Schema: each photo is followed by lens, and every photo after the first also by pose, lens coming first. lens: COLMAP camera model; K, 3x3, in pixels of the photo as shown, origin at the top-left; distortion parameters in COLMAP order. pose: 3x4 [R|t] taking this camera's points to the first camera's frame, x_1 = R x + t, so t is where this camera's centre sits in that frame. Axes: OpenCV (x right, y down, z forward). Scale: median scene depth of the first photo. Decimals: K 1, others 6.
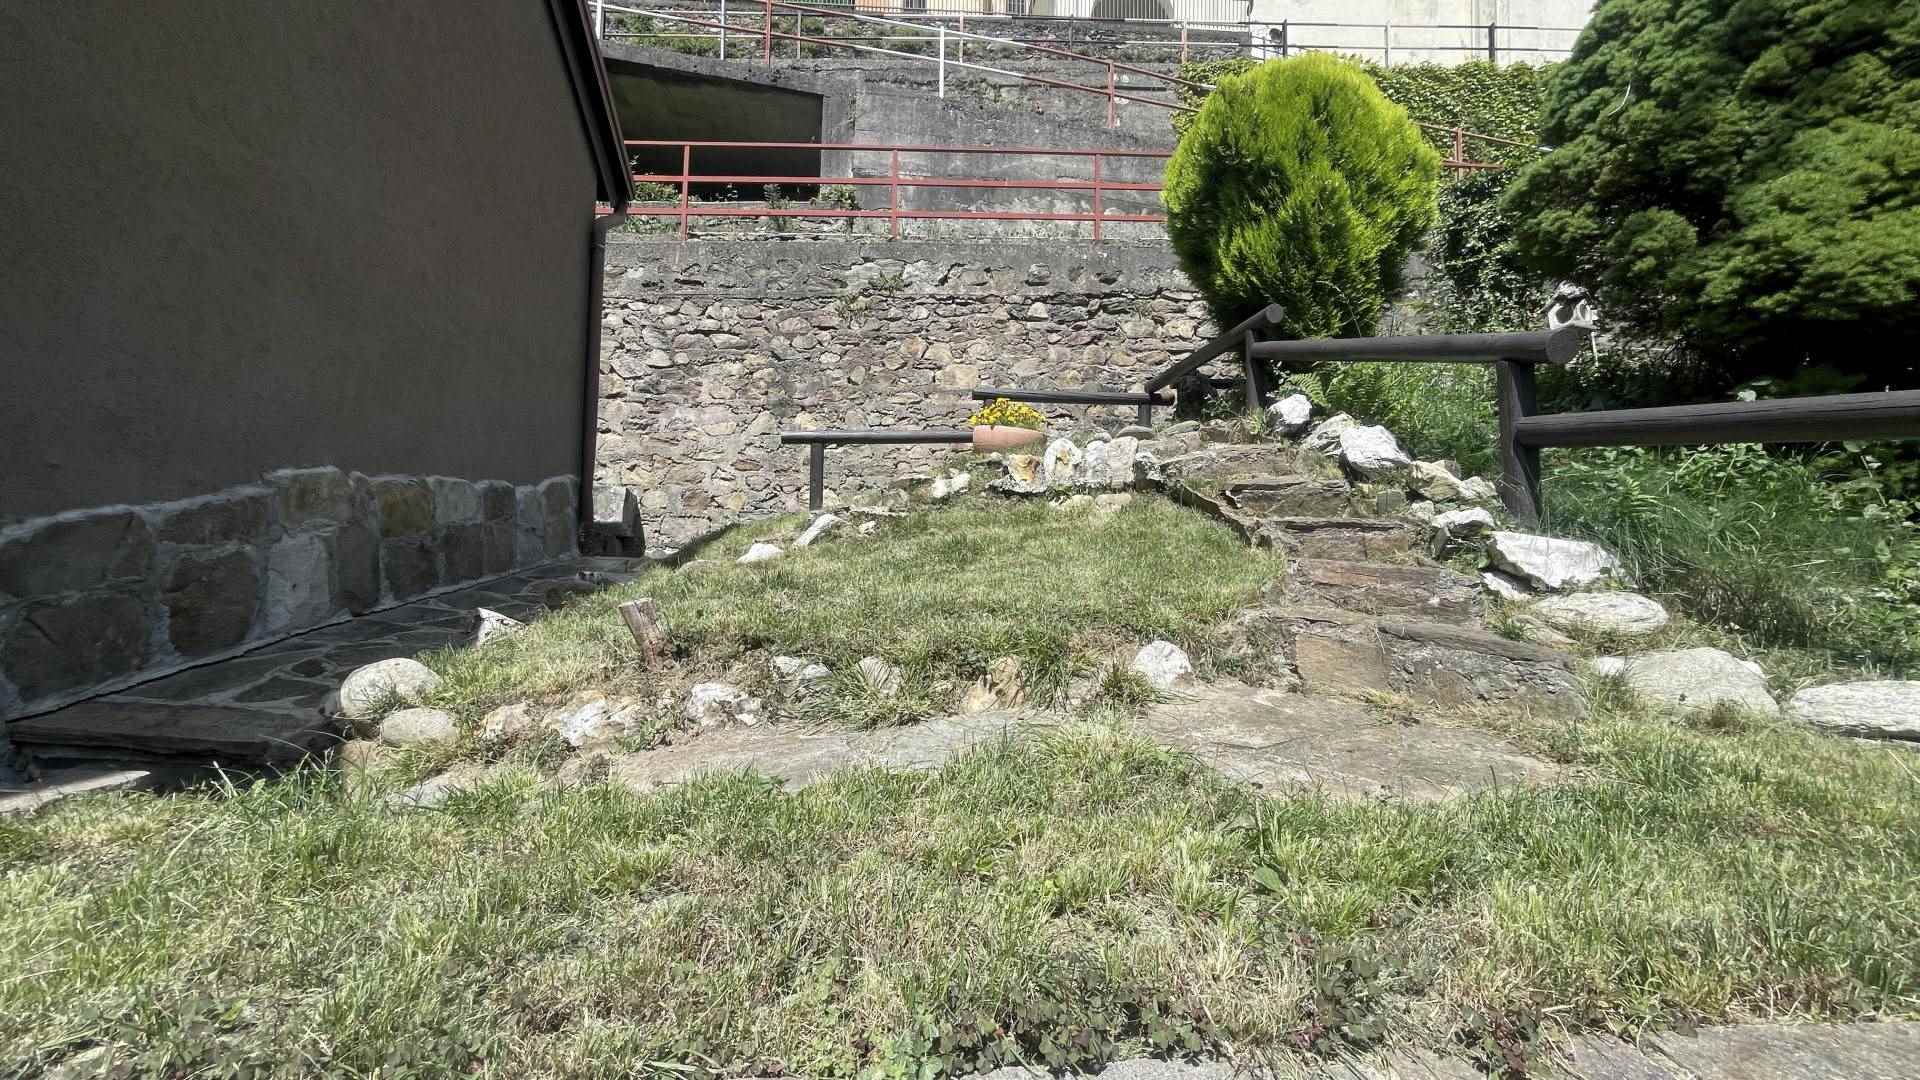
lens RADIAL K [[771.6, 0, 956.8], [0, 771.6, 536.8], [0, 0, 1]] dist [-0.002941, 0.000008]
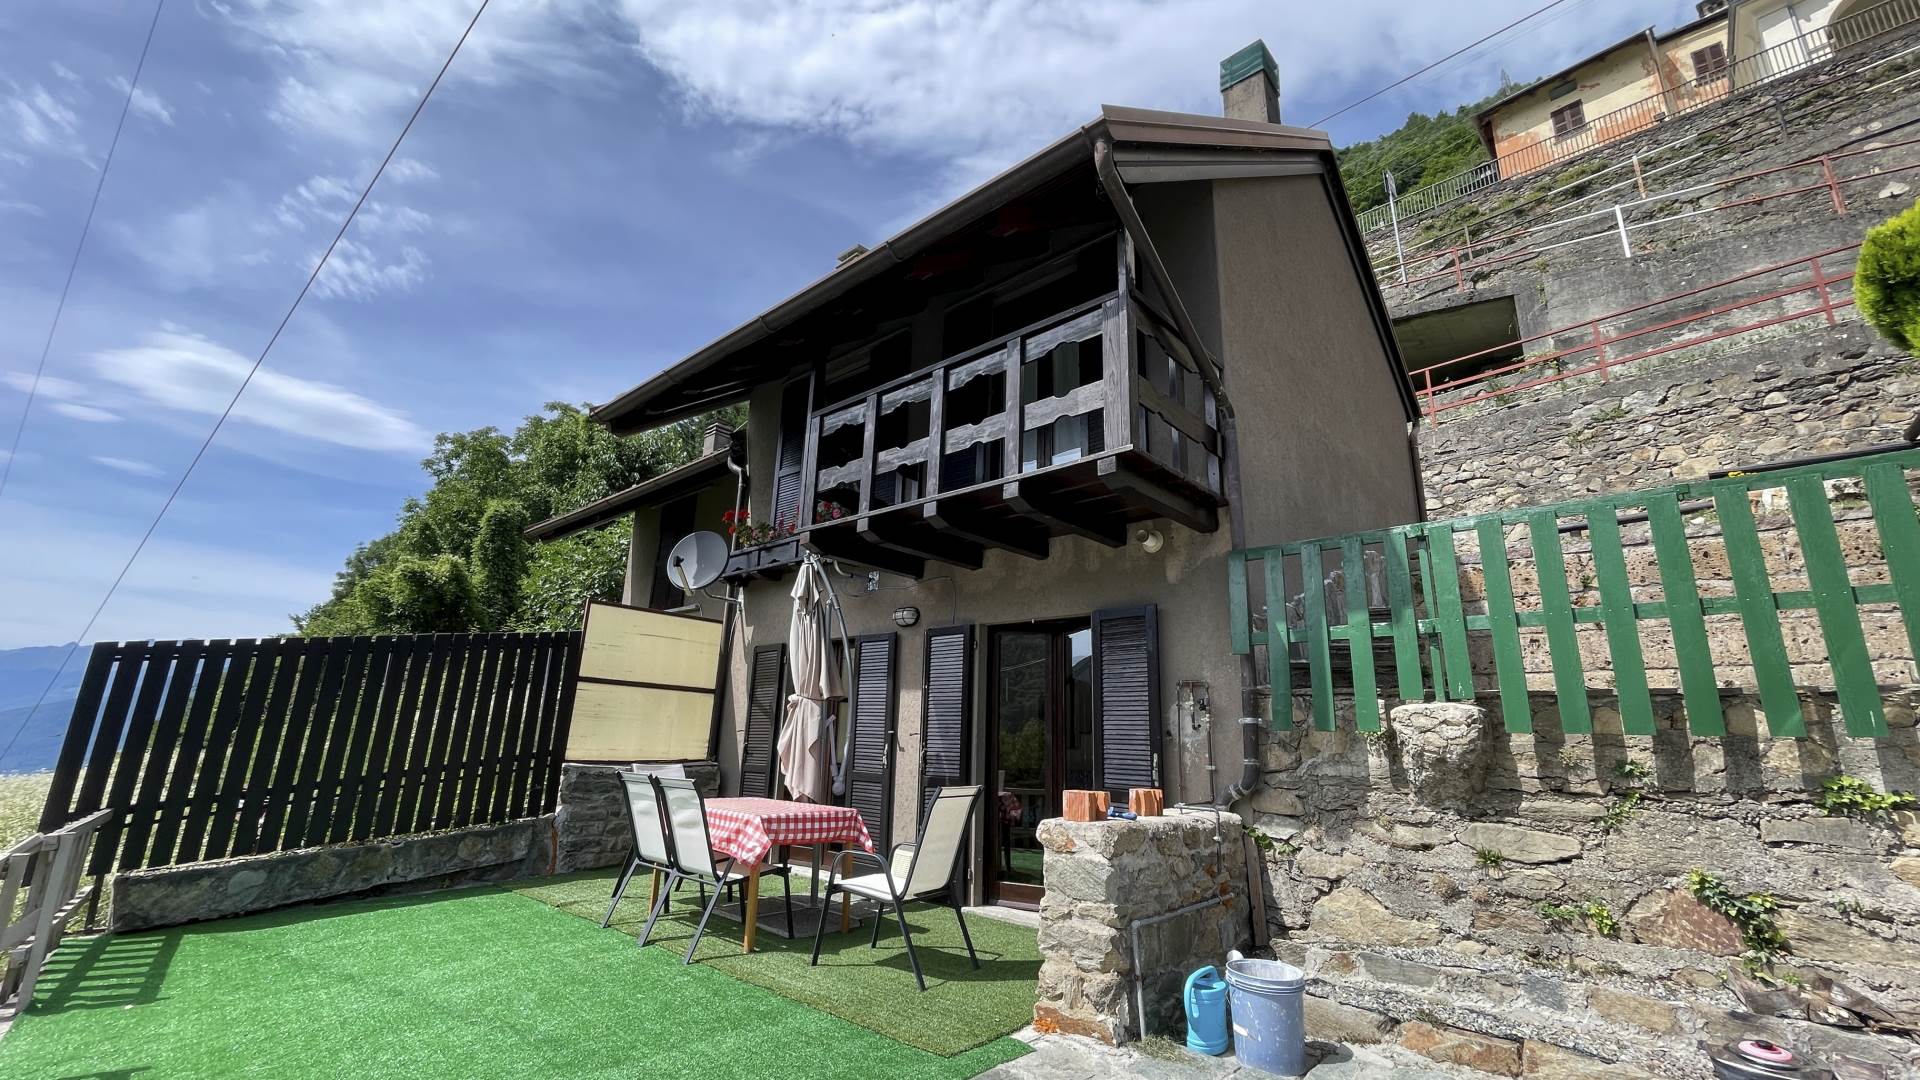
lens RADIAL K [[777.6, 0, 953.9], [0, 777.6, 539.2], [0, 0, 1]] dist [-0.003274, 0.000713]
pose [[0.685748, -0.181763, -0.704777, 0.041970], [0.015357, 0.971713, -0.235664, 0.184304], [0.727677, 0.150783, 0.669142, -0.707934]]
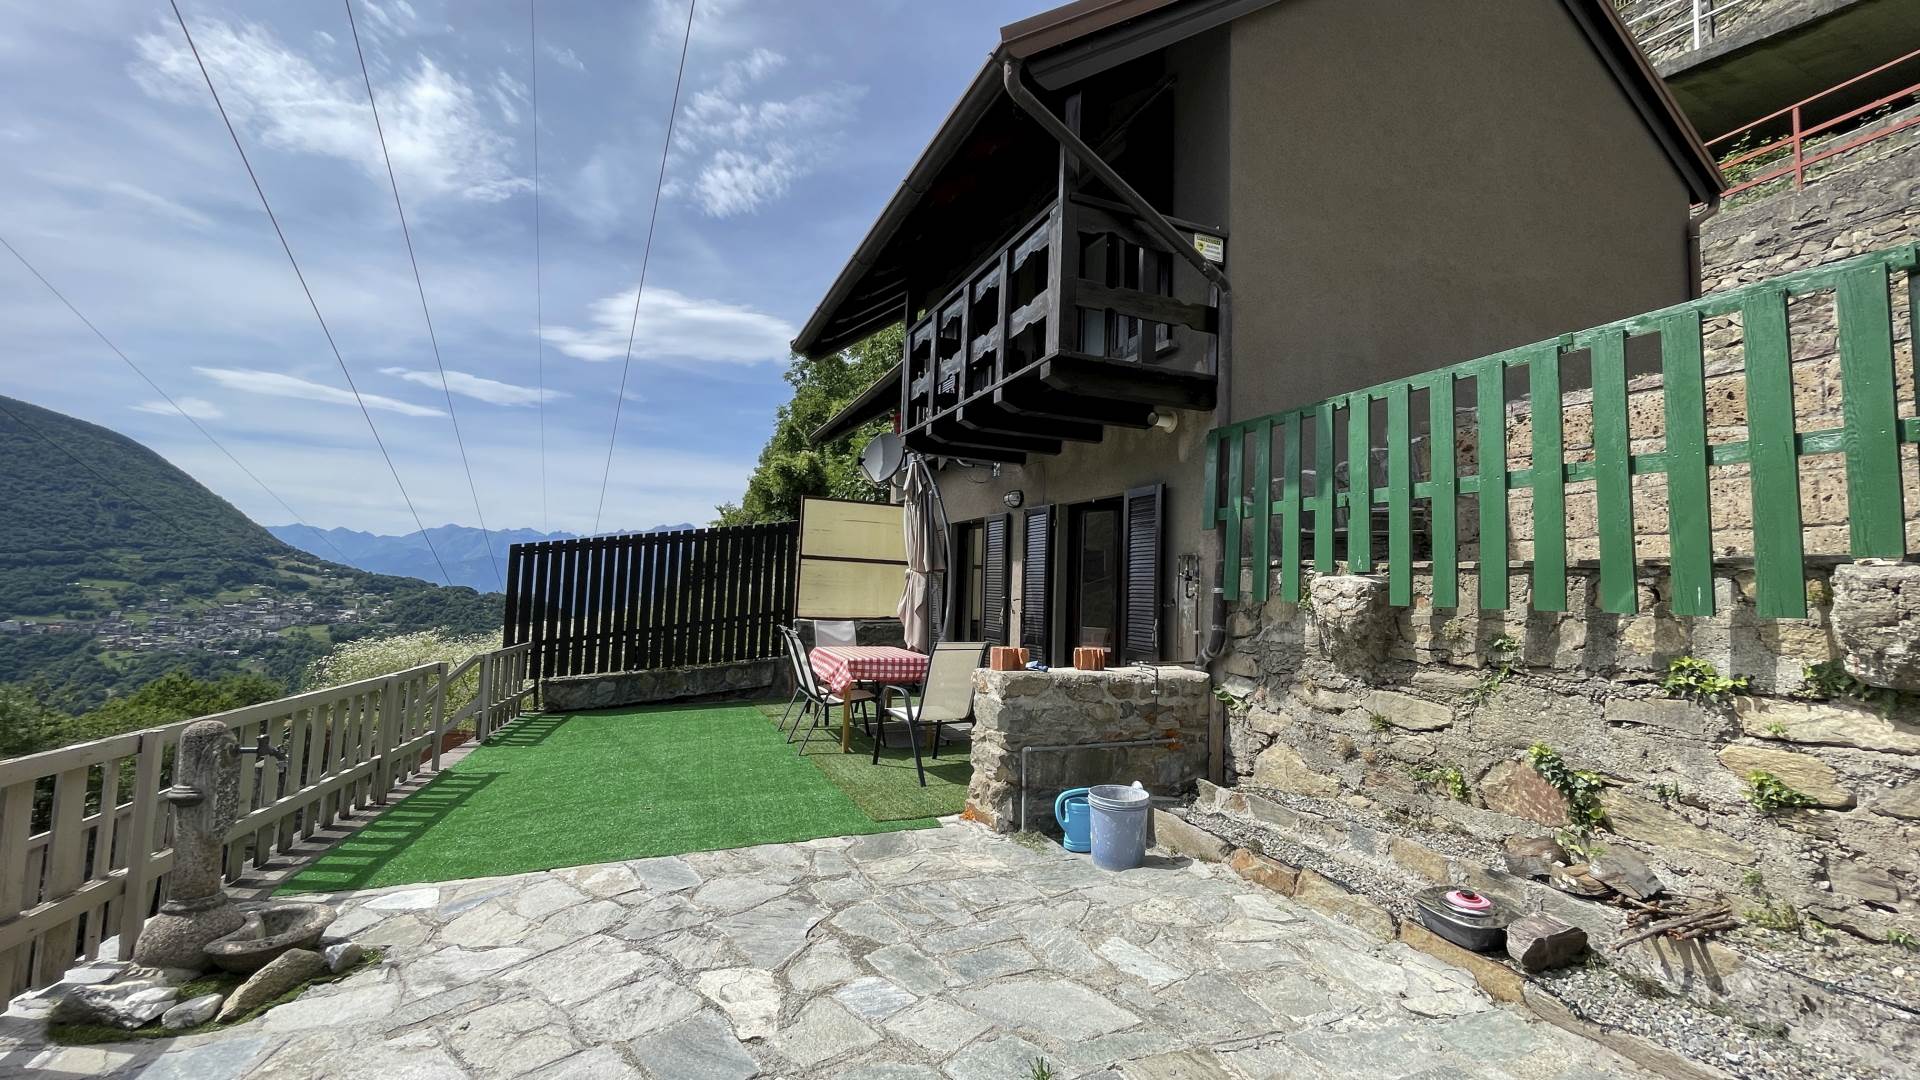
lens RADIAL K [[779.6, 0, 954.1], [0, 779.6, 535.3], [0, 0, 1]] dist [-0.004395, 0.003375]
pose [[0.306572, -0.075708, -0.948832, 0.306406], [0.015479, 0.997097, -0.074557, 0.181339], [0.951721, 0.008170, 0.306854, -0.516469]]
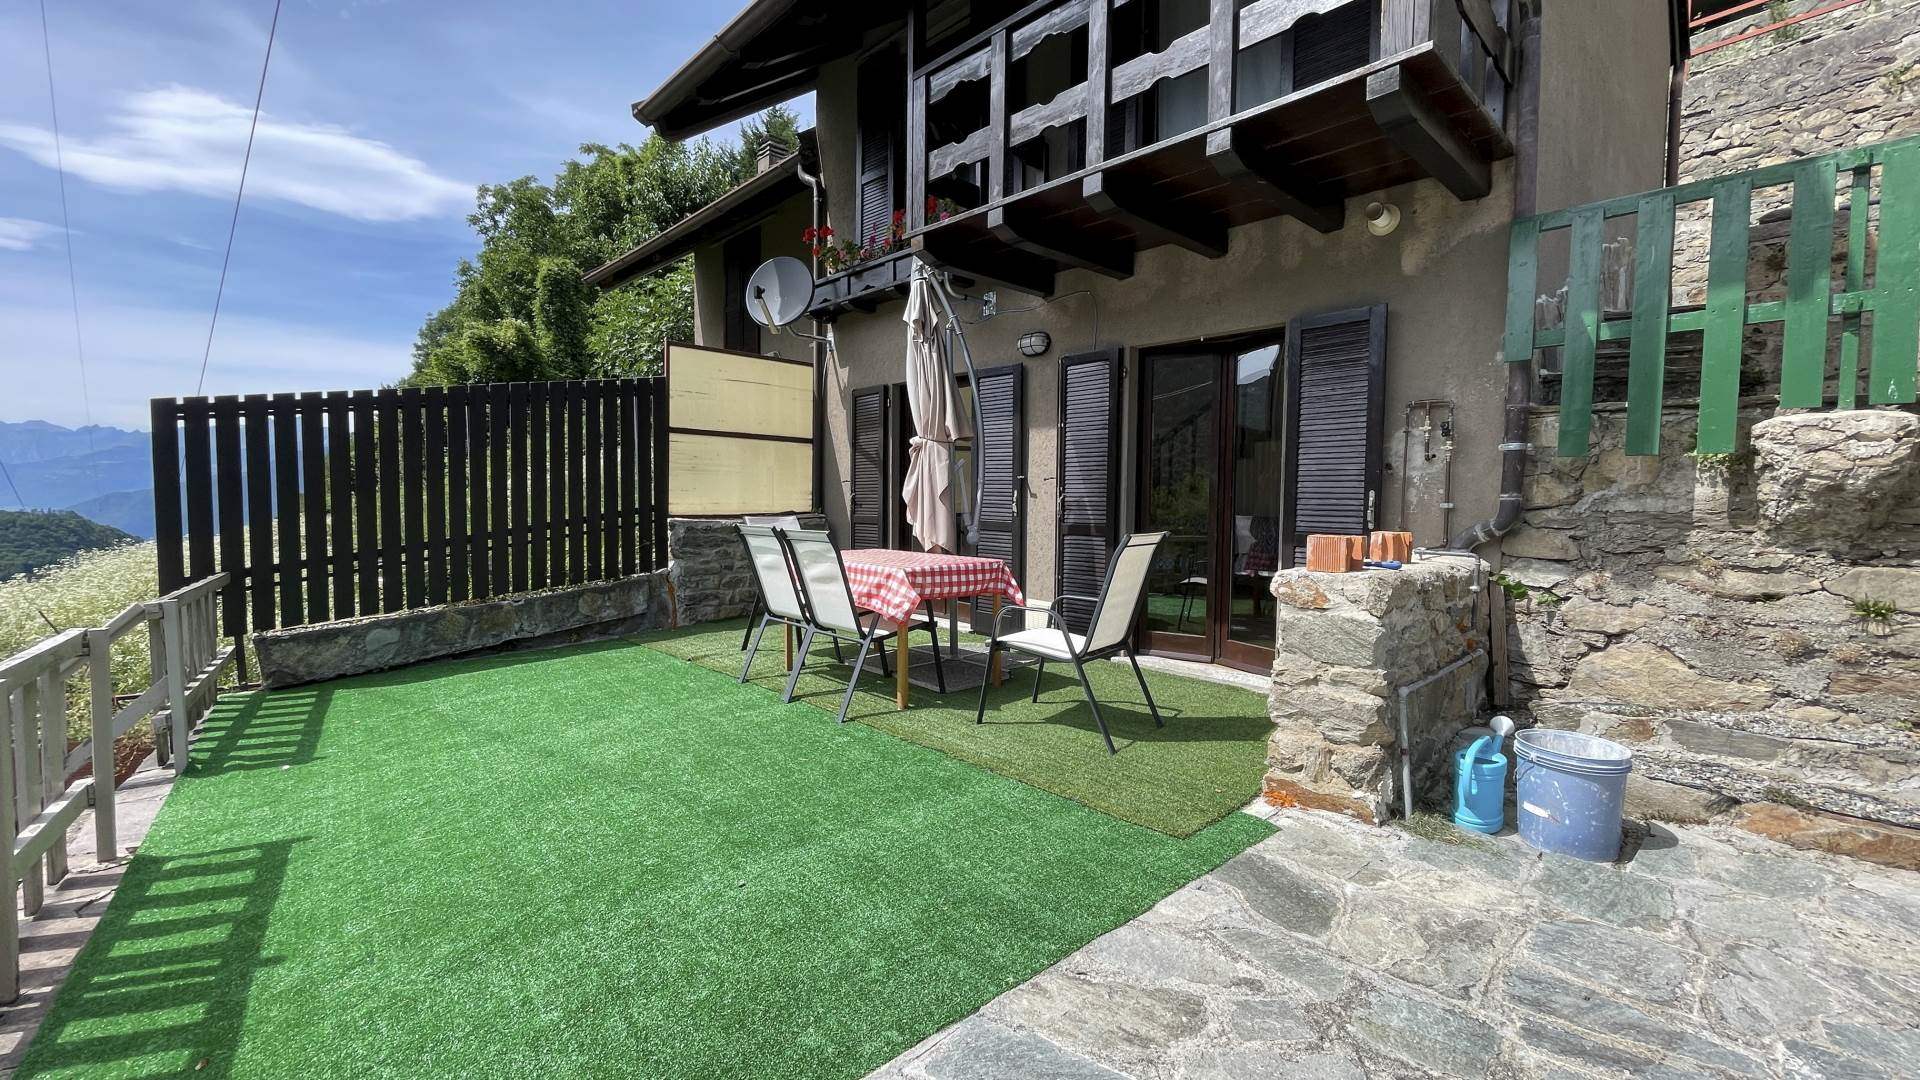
lens RADIAL K [[776.7, 0, 952.5], [0, 776.7, 537.2], [0, 0, 1]] dist [-0.003265, 0.000379]
pose [[0.622610, 0.030406, -0.781941, -0.099694], [0.038960, 0.996801, 0.069782, 0.191456], [0.781562, -0.073912, 0.619434, -0.678918]]
